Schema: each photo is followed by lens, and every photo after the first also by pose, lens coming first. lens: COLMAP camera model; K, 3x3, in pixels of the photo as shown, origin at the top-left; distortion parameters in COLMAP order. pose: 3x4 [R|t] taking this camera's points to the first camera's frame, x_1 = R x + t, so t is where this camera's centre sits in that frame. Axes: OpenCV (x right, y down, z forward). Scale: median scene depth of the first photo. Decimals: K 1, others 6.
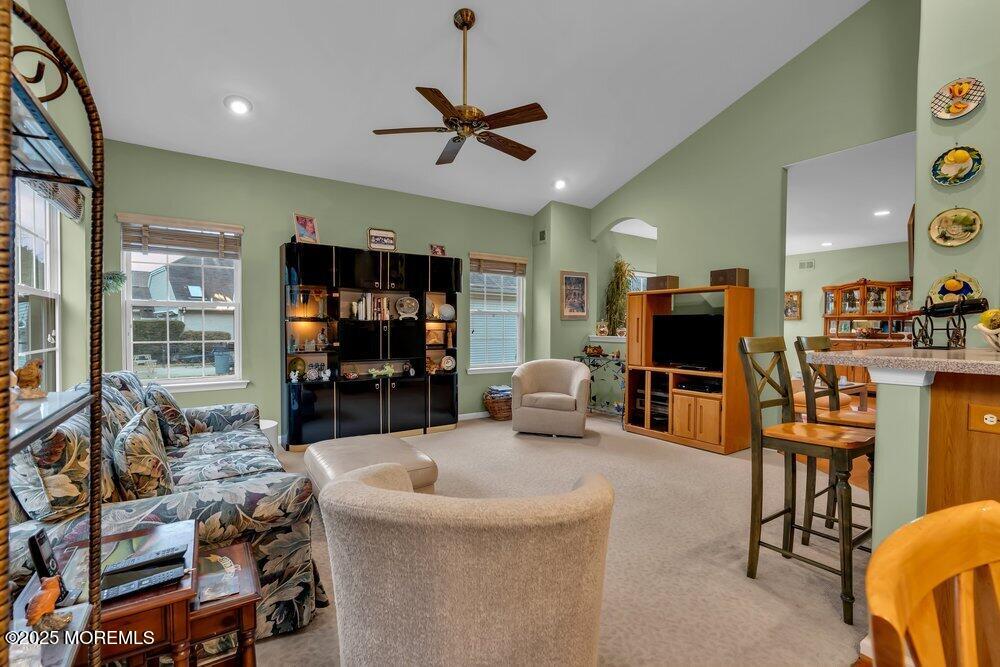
lens RADIAL K [[434.5, 0, 493.9], [0, 434.5, 337.1], [0, 0, 1]] dist [-0.009802, 0.000263]
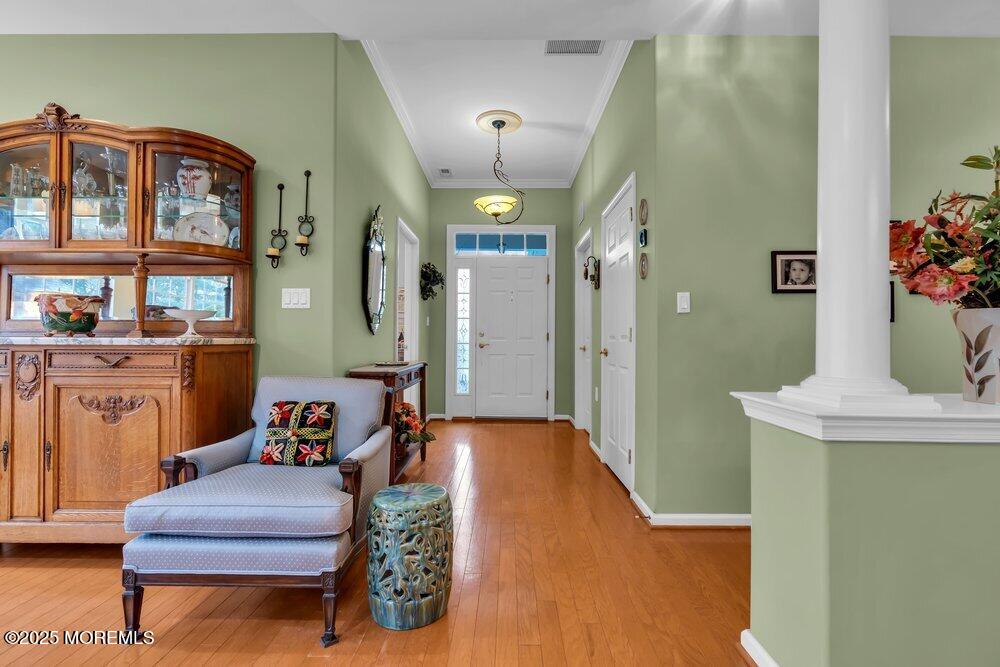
lens RADIAL K [[446.9, 0, 501.2], [0, 446.9, 335.3], [0, 0, 1]] dist [-0.007194, 0.000816]
pose [[0.541244, 0.000936, 0.840865, 1.266961], [0.016046, 0.999806, -0.011441, 0.017333], [-0.840712, 0.019685, 0.541124, 1.016538]]
